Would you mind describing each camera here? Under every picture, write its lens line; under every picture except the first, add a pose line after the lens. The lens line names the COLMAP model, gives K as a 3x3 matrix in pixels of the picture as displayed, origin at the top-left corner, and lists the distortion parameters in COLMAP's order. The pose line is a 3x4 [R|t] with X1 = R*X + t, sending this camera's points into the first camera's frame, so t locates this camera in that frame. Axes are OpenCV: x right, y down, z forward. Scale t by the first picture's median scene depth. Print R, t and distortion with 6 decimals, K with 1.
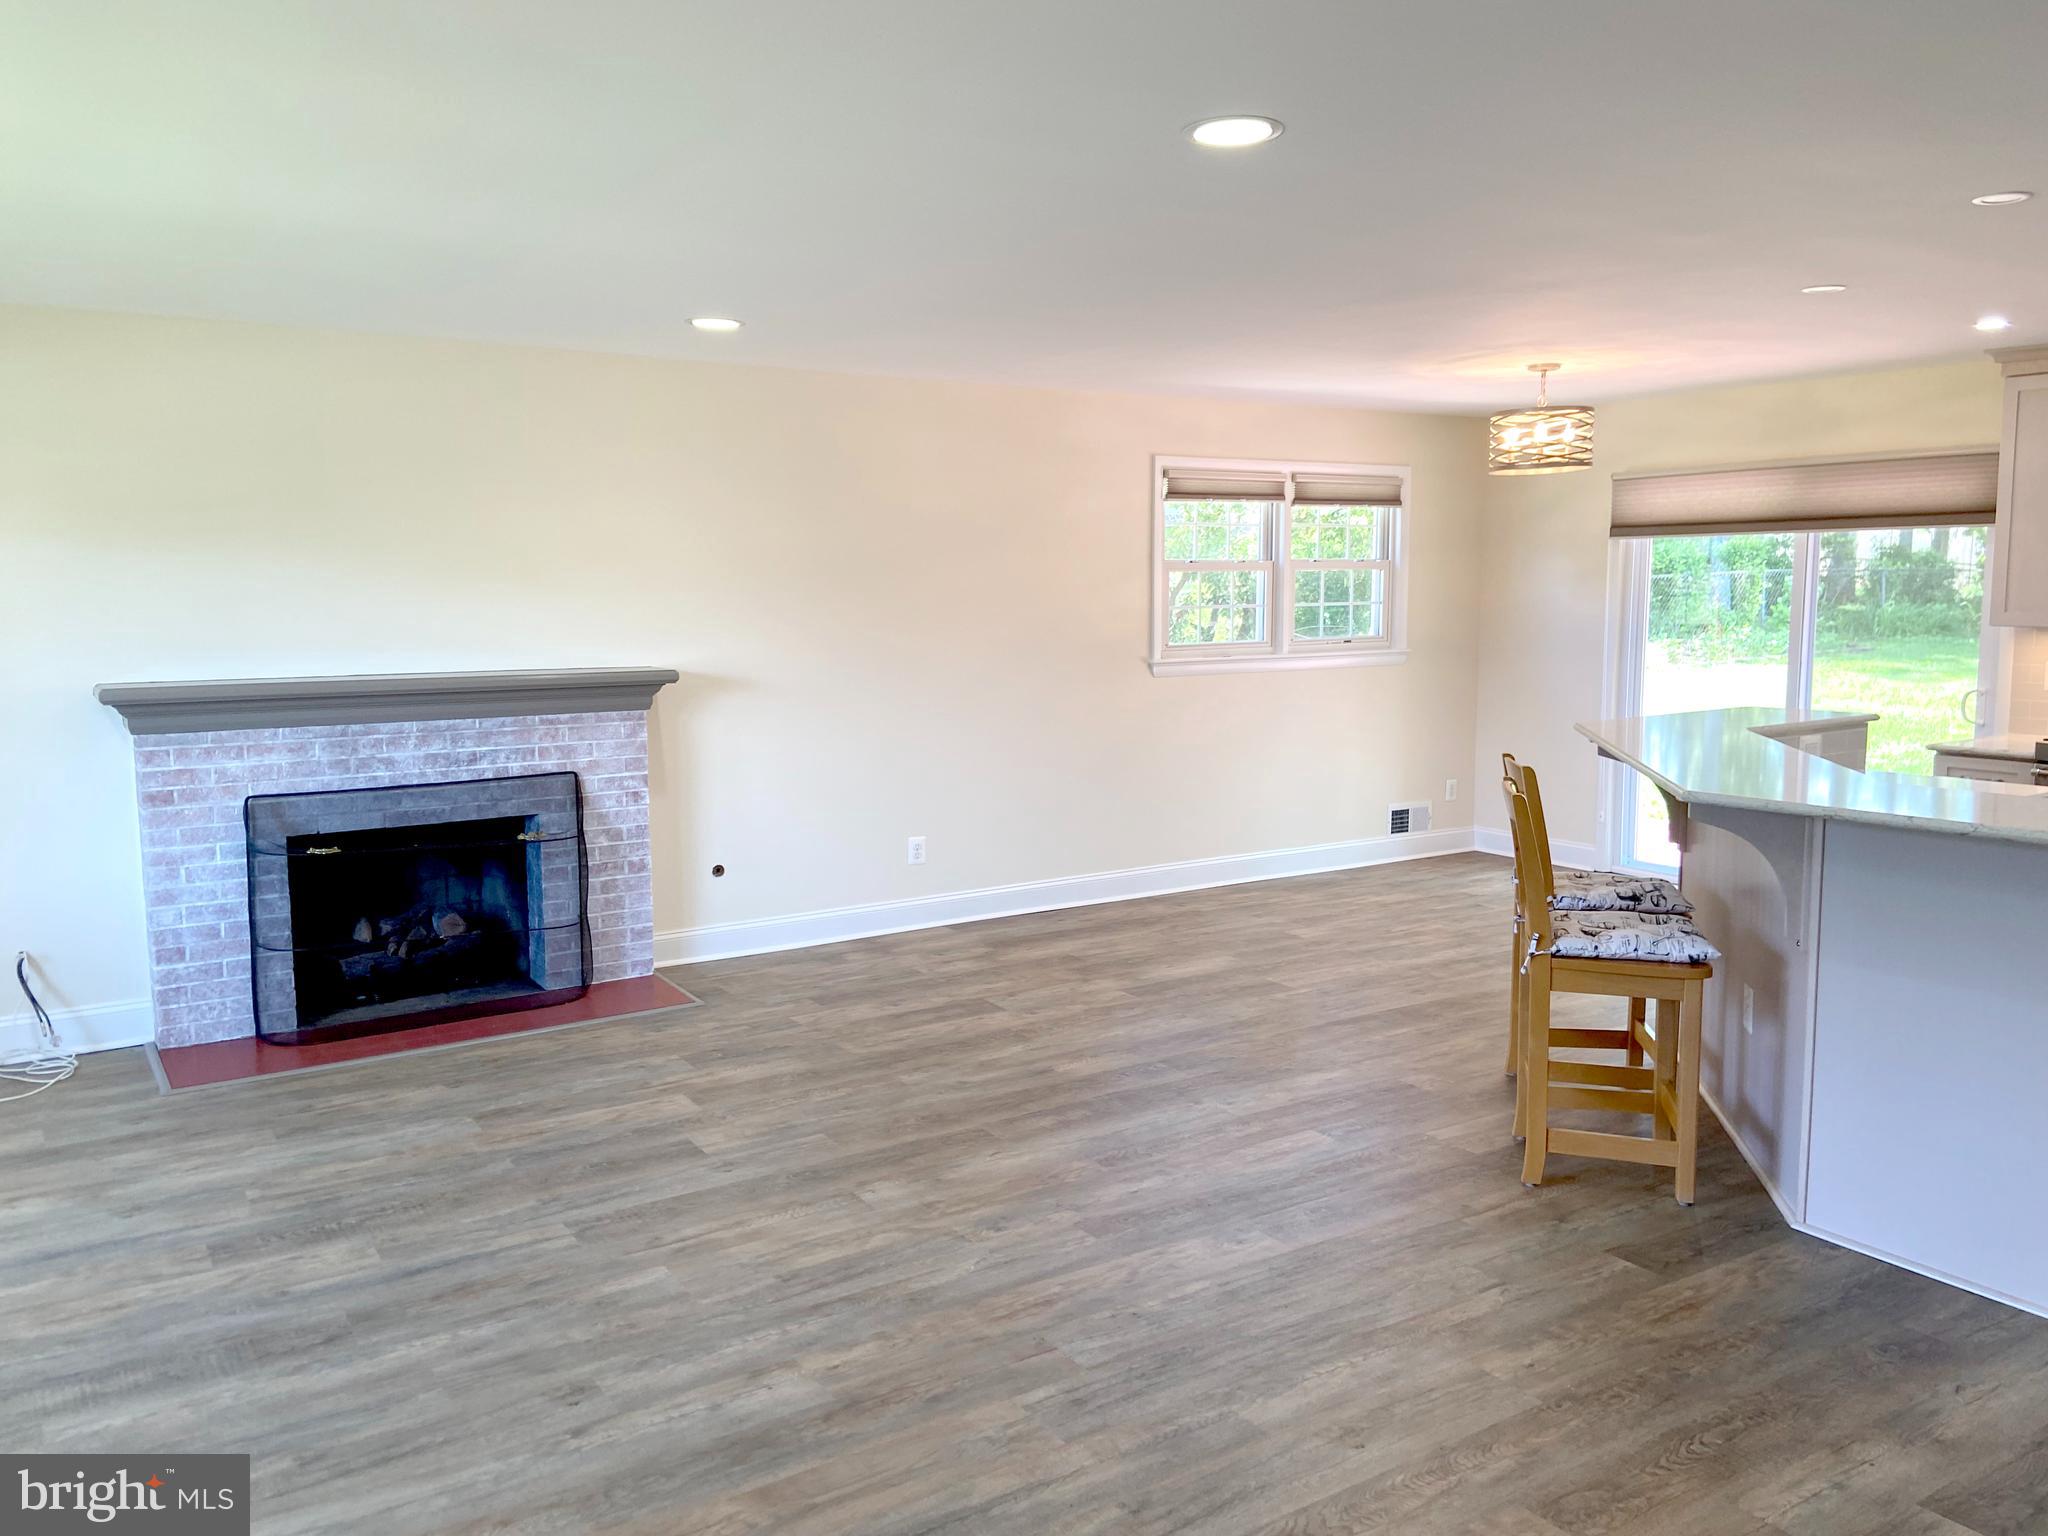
lens RADIAL K [[1532.7, 0, 1013.9], [0, 1532.7, 752.0], [0, 0, 1]] dist [0.085233, -0.067169]
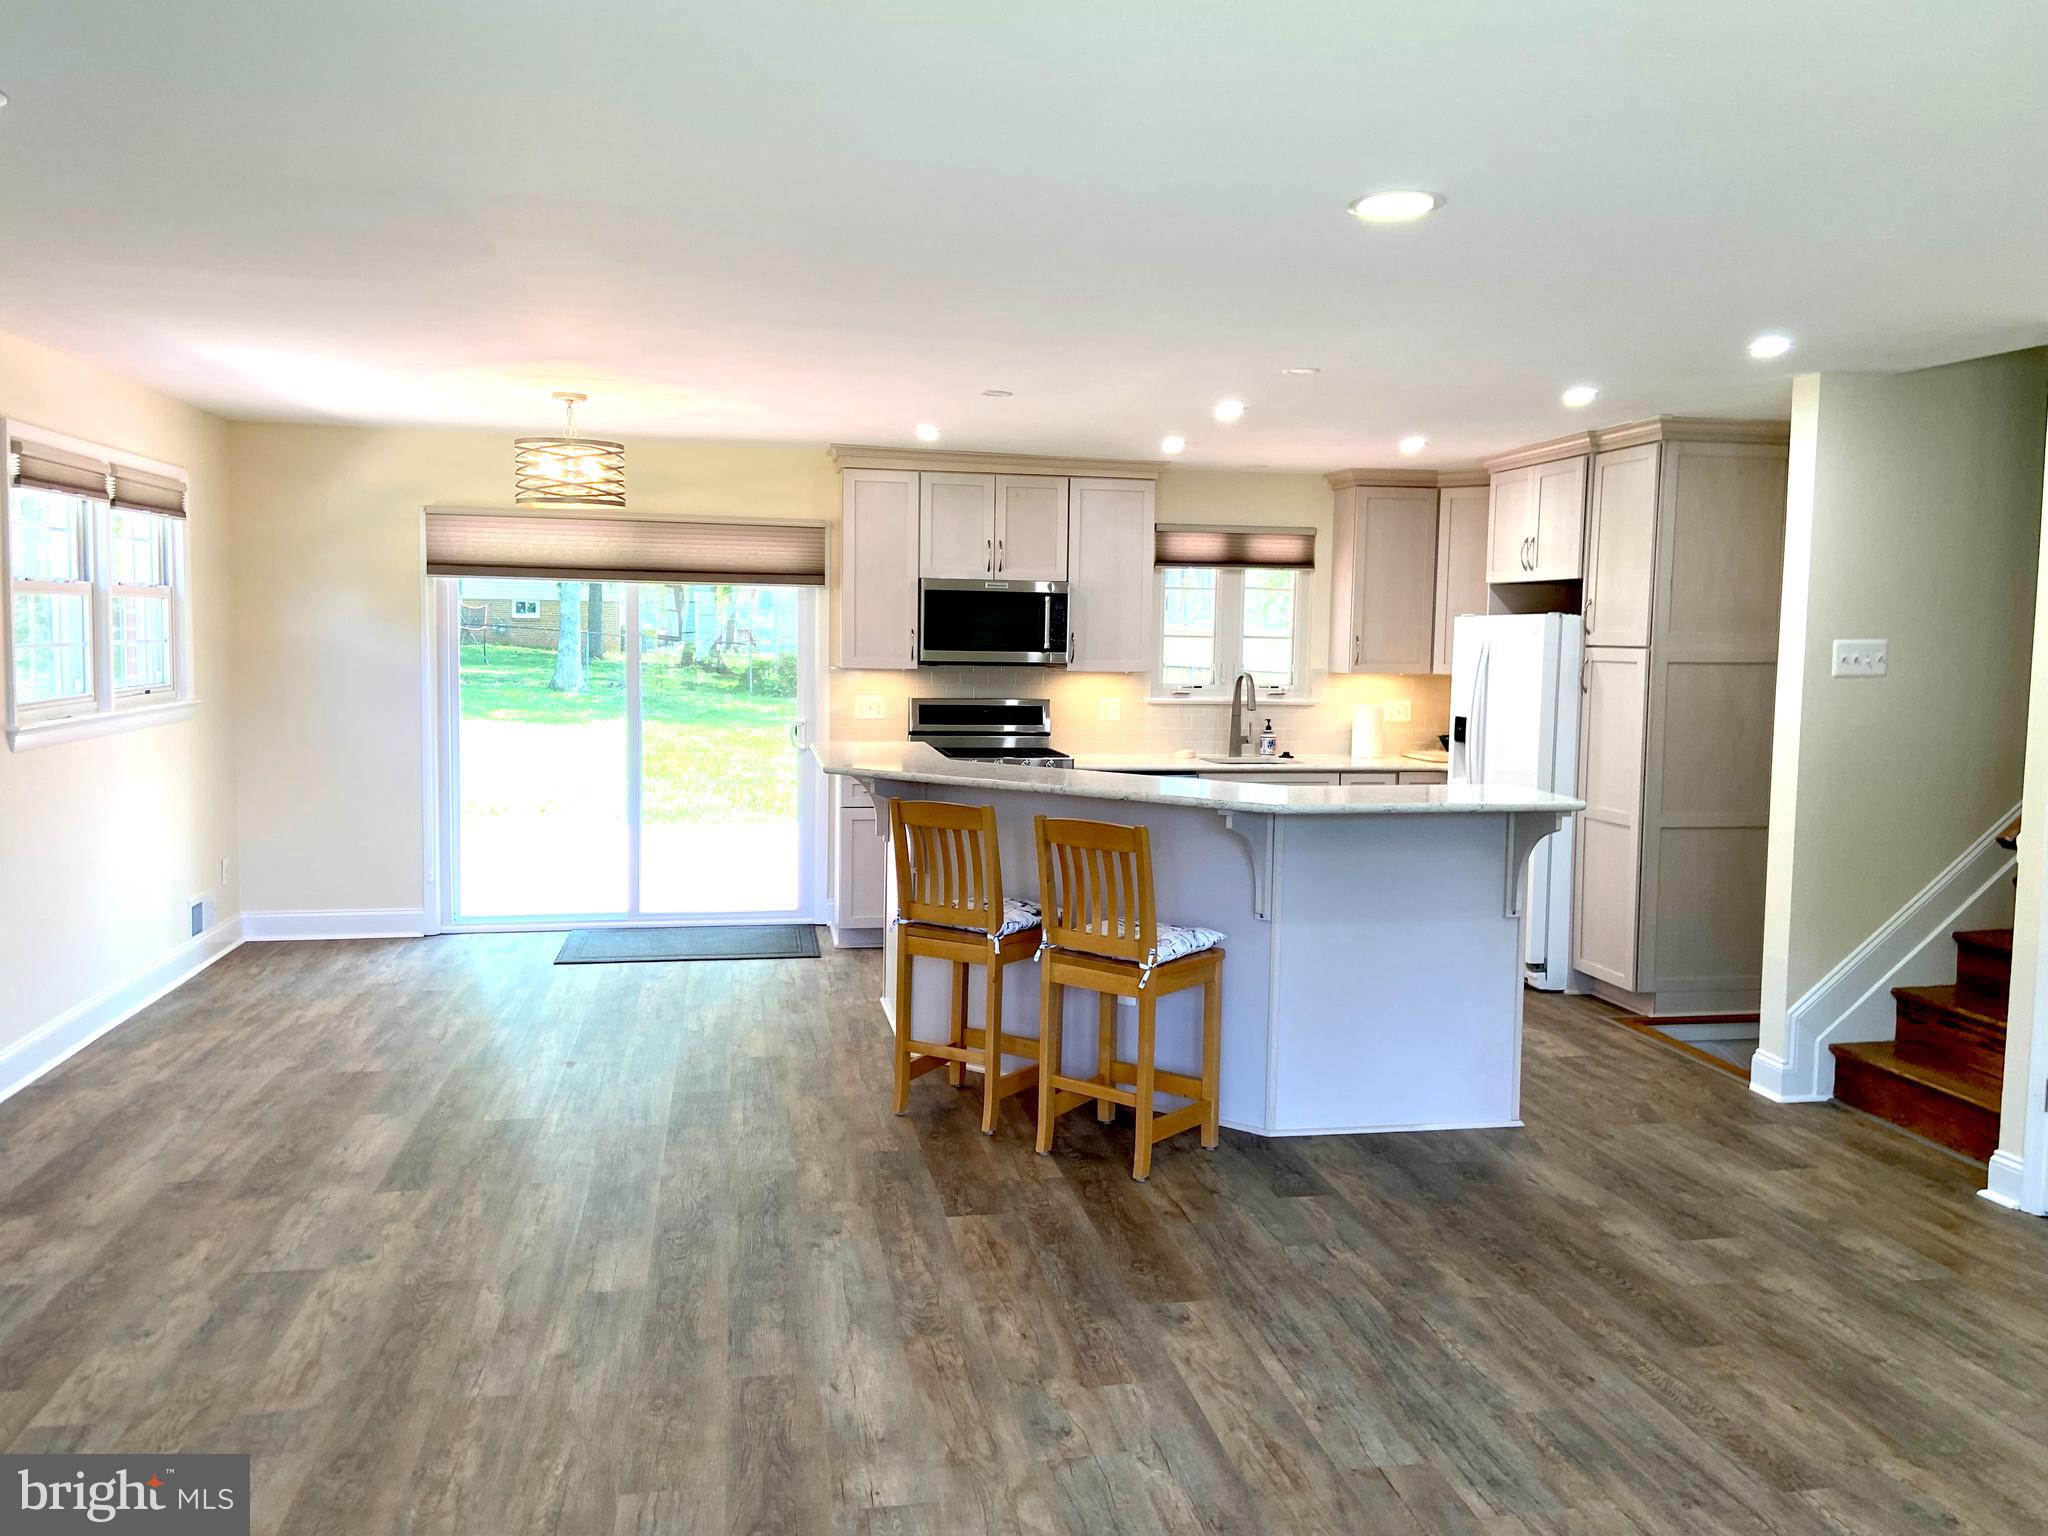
lens RADIAL K [[1532.7, 0, 1034.5], [0, 1532.7, 763.9], [0, 0, 1]] dist [0.085233, -0.067169]
pose [[0.373775, -0.068340, 0.924998, -0.585300], [0.082094, 0.995805, 0.040399, -0.056340], [-0.923879, 0.060836, 0.377818, 0.545139]]
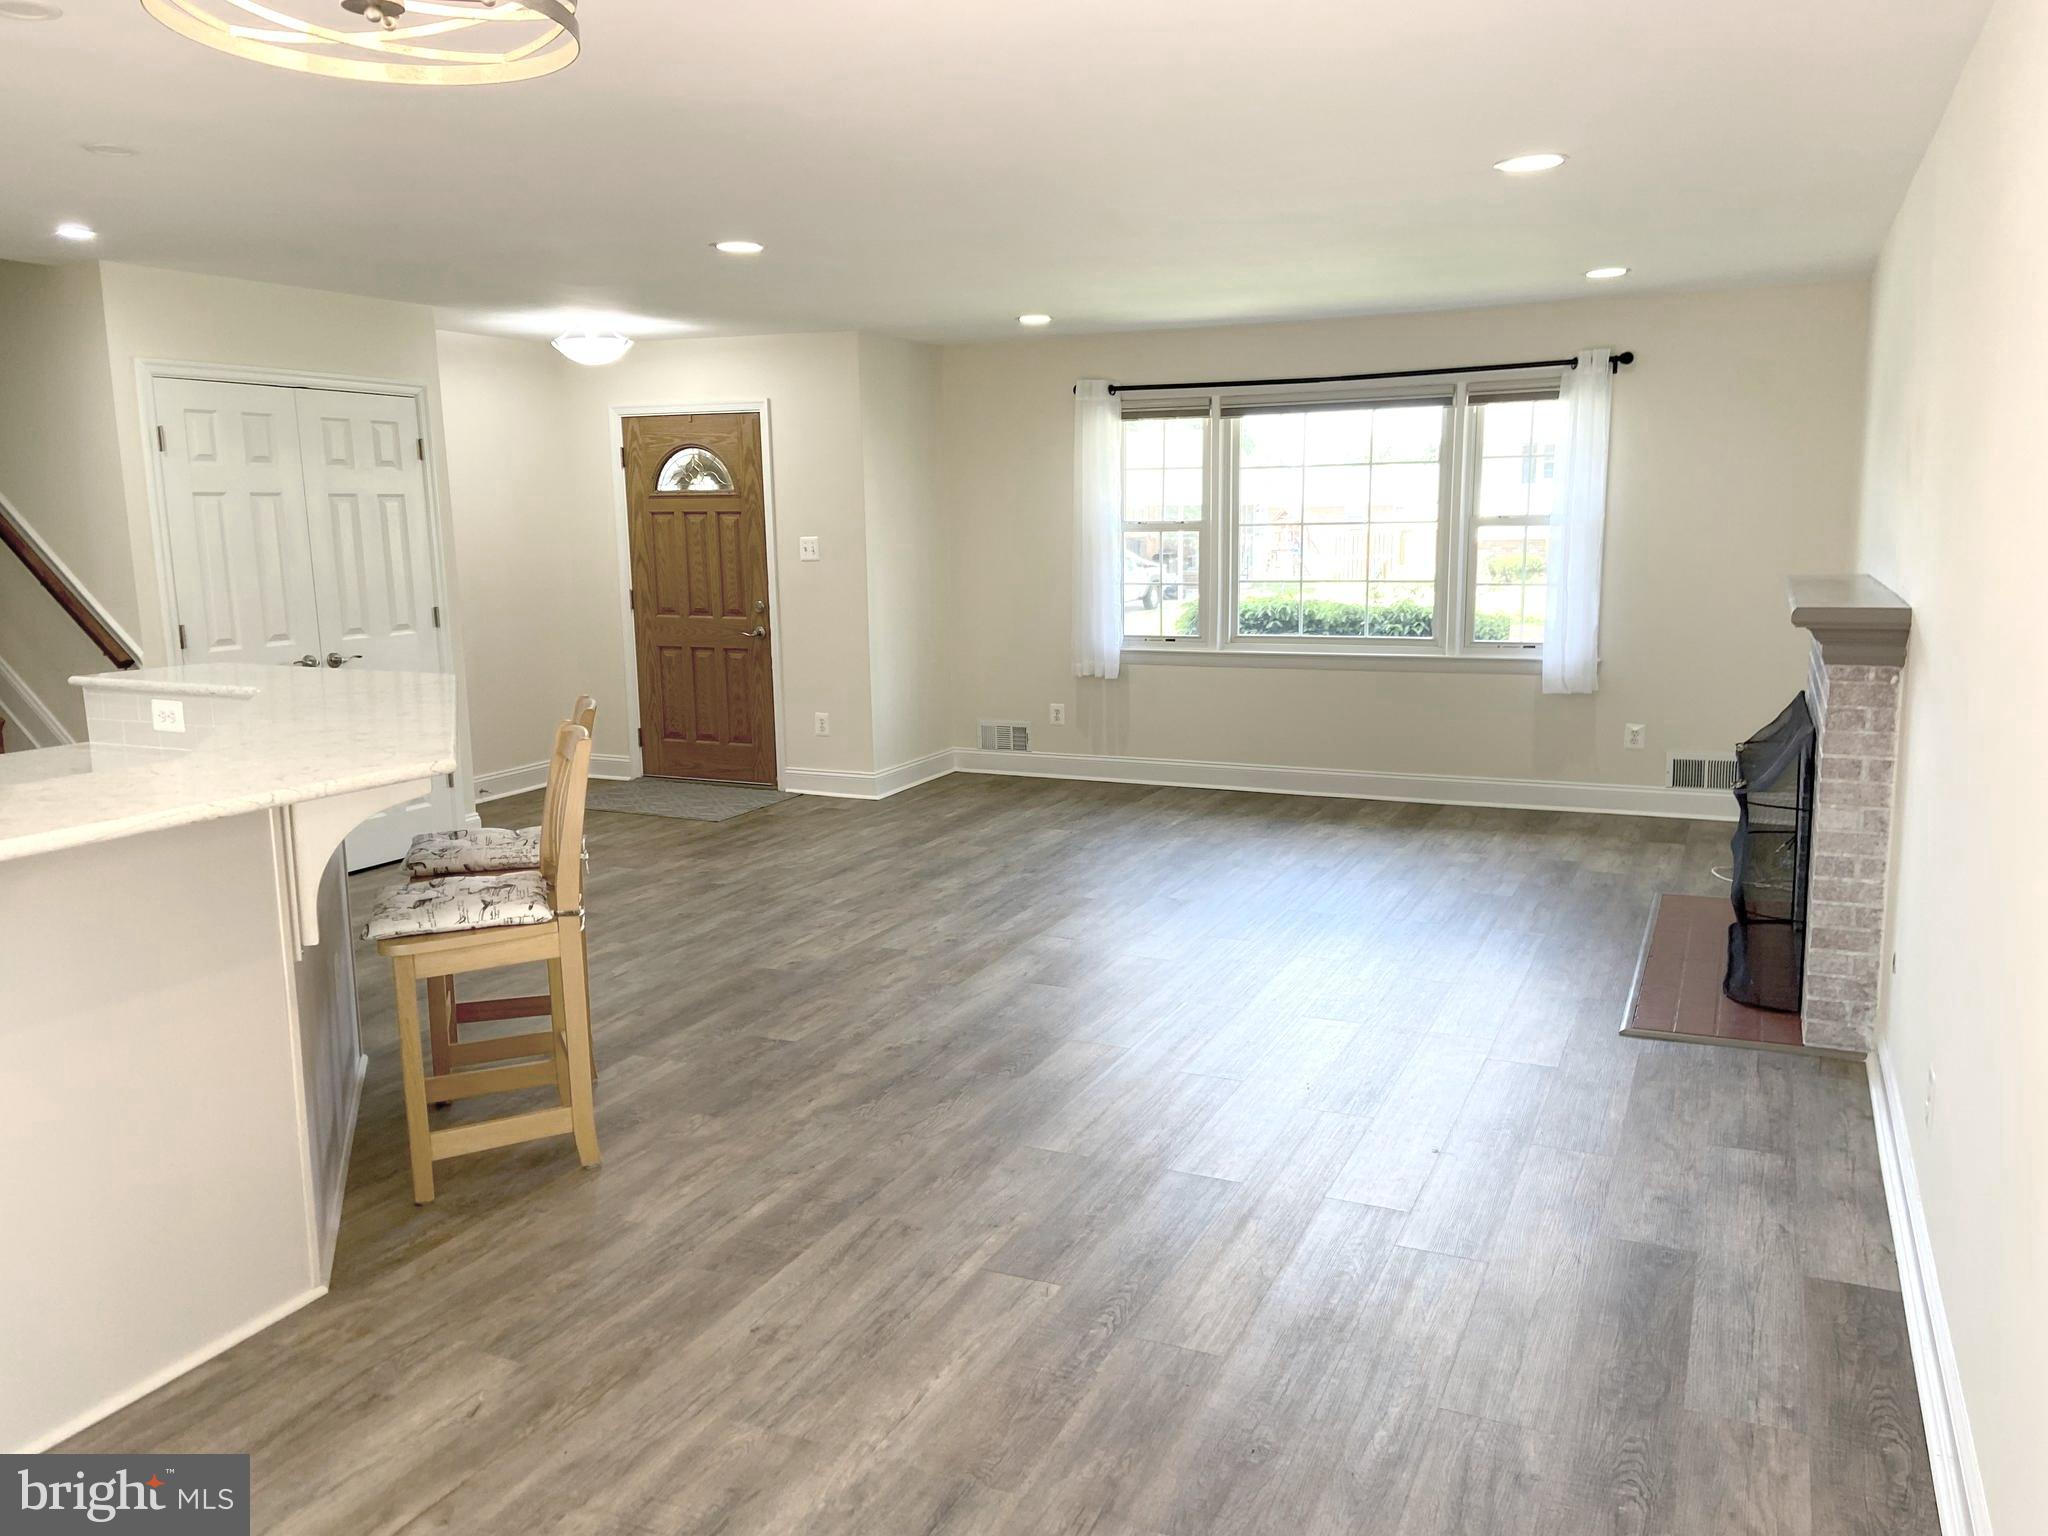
lens RADIAL K [[1532.7, 0, 1046.0], [0, 1532.7, 770.8], [0, 0, 1]] dist [0.085233, -0.067169]
pose [[-0.842977, 0.108575, -0.526879, 0.531811], [-0.038069, 0.964924, 0.259753, -0.186645], [0.536601, 0.239024, -0.809276, 1.747200]]
